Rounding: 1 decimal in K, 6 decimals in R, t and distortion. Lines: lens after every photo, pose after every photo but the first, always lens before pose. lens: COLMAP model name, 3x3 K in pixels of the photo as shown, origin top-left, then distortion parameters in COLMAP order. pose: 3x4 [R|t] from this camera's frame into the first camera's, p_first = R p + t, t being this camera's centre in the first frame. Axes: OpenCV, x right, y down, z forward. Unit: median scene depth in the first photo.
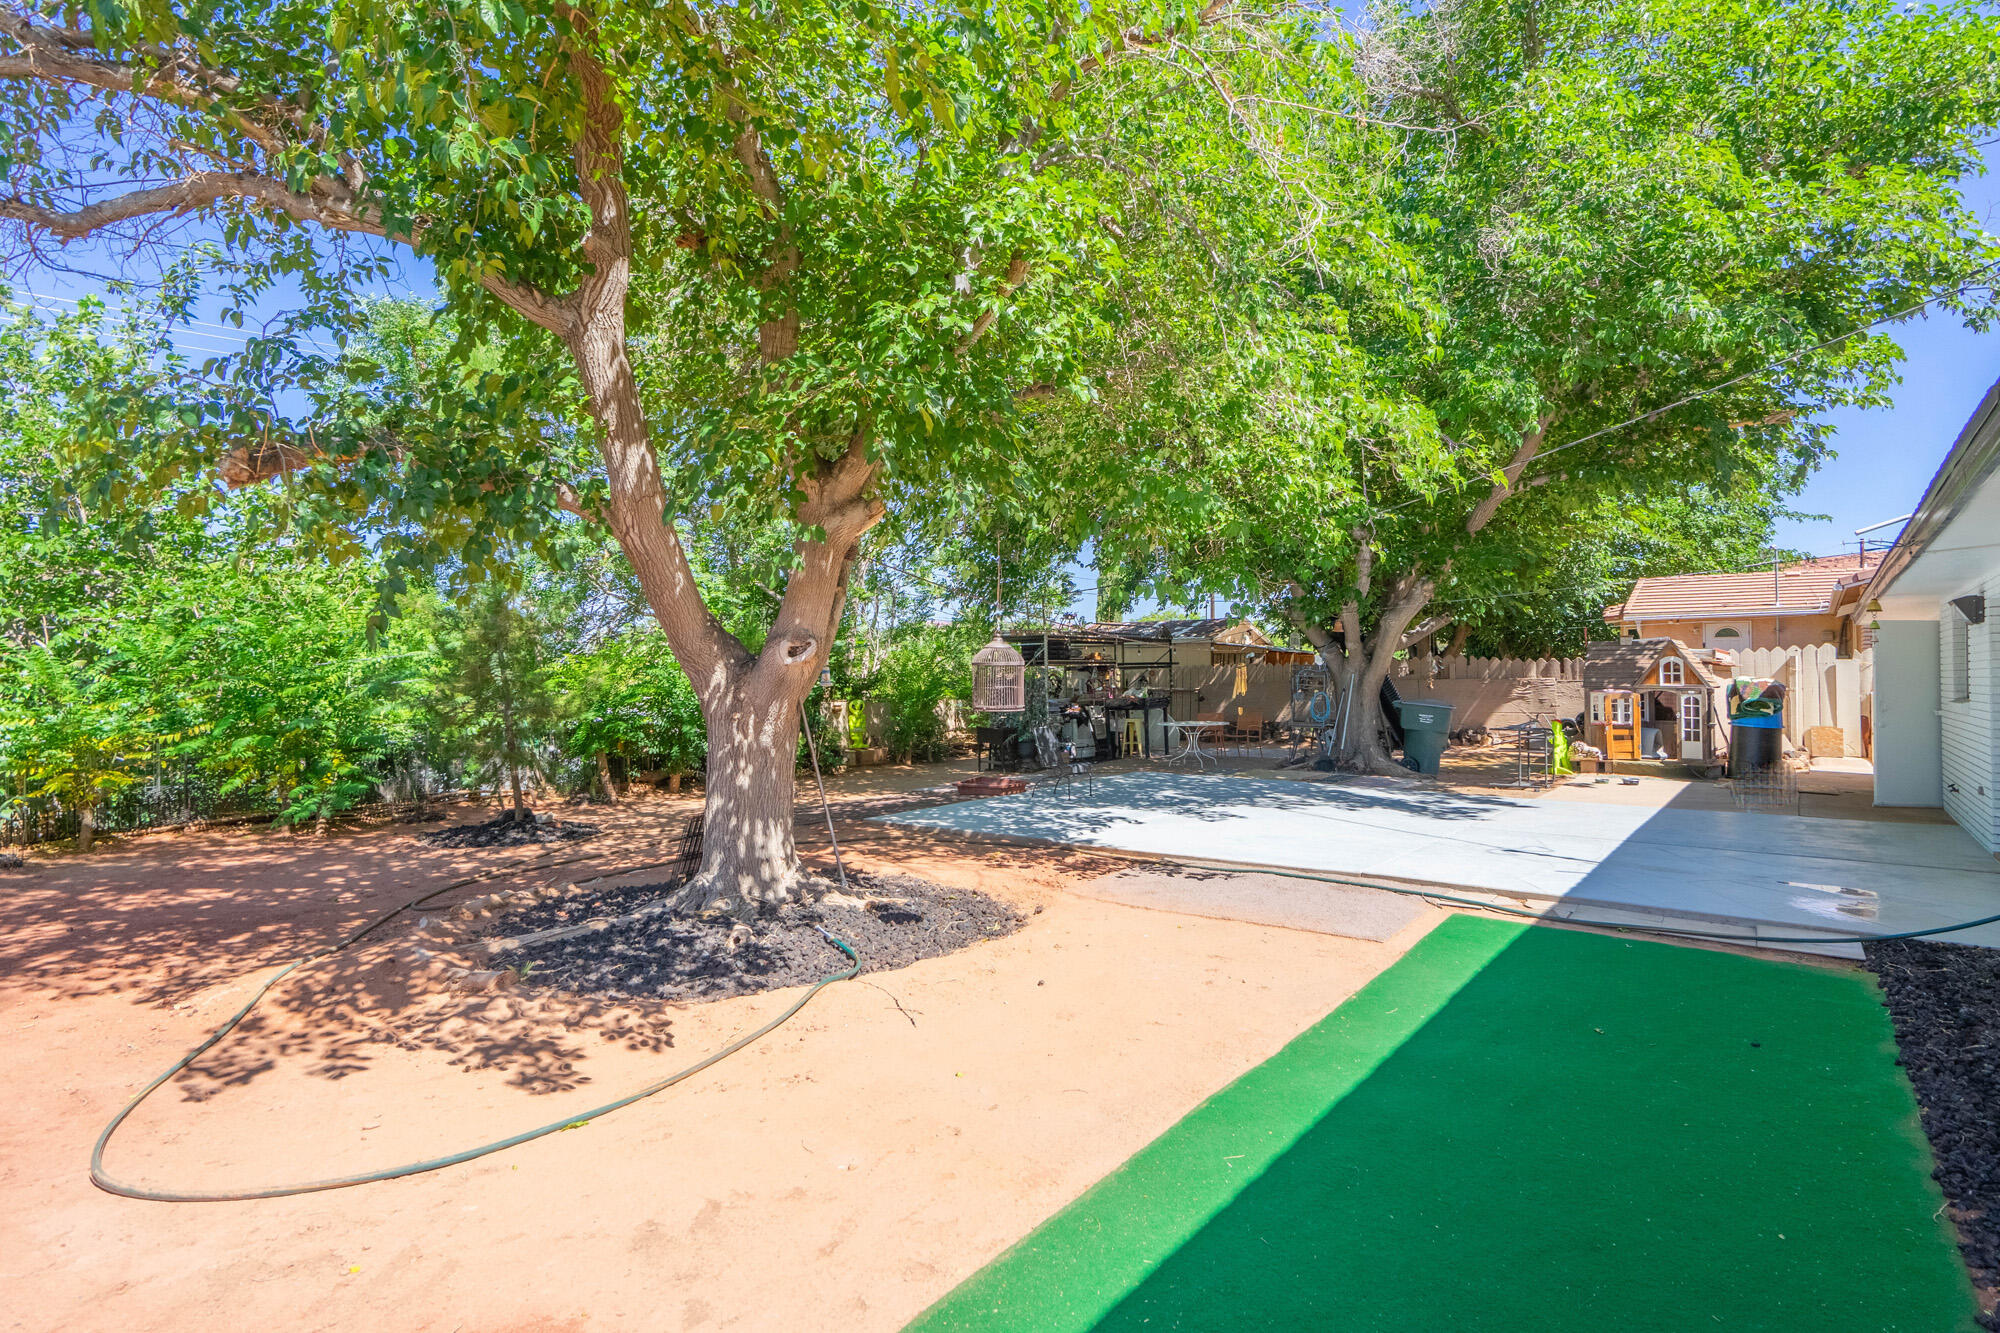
lens RADIAL K [[990.1, 0, 1005.5], [0, 990.1, 661.5], [0, 0, 1]] dist [0.002853, 0.000799]
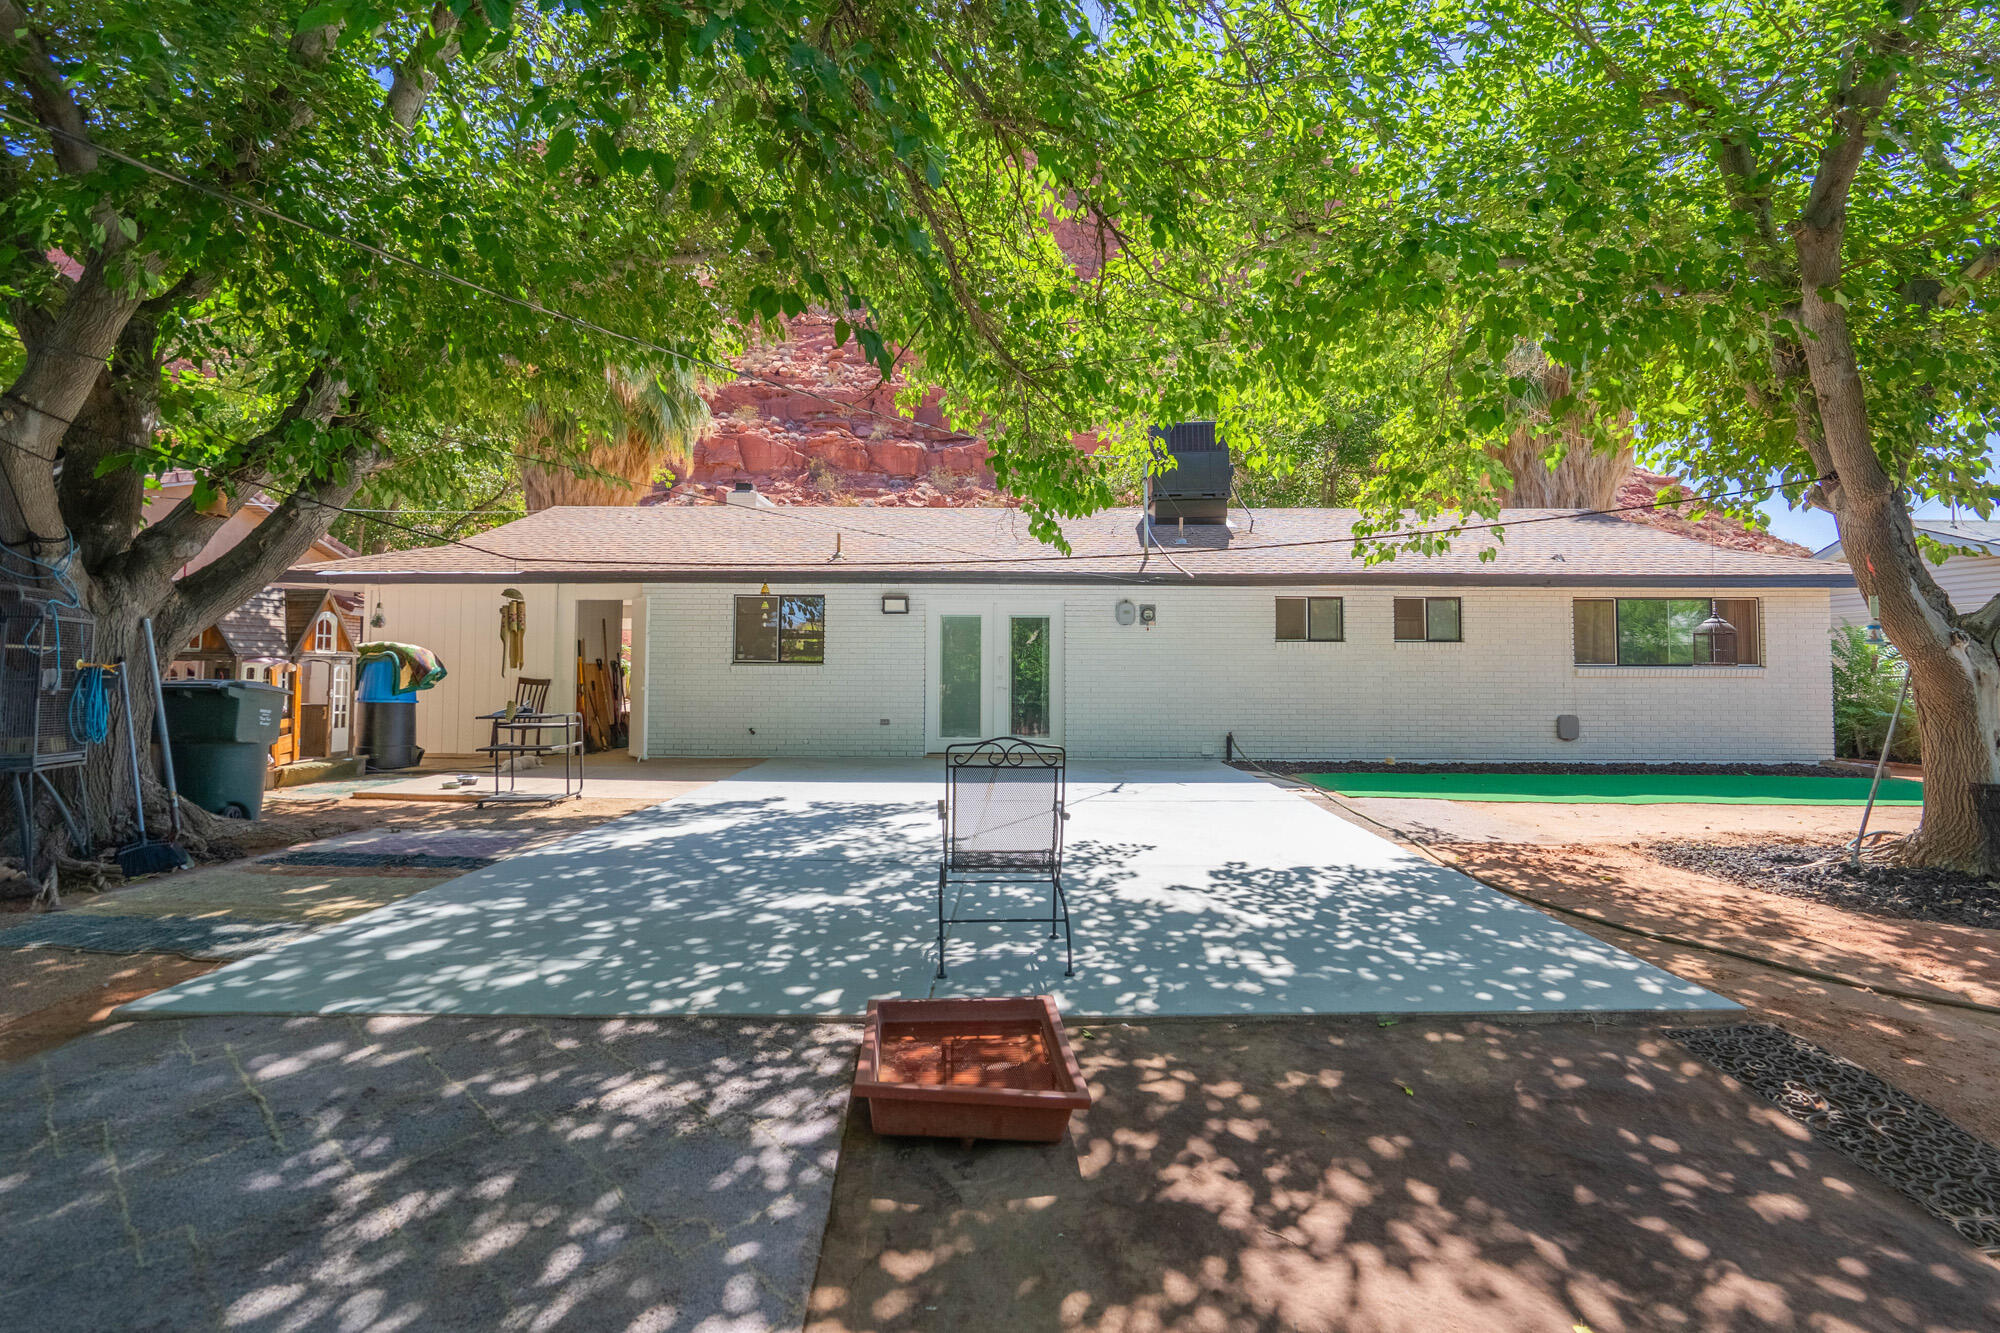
lens RADIAL K [[975.4, 0, 1002.7], [0, 975.4, 627.7], [0, 0, 1]] dist [0.001601, 0.000391]
pose [[-0.609455, 0.032743, 0.792144, -0.442005], [-0.016751, 0.998392, -0.054157, 0.080326], [-0.792643, -0.046276, -0.607927, 2.300065]]
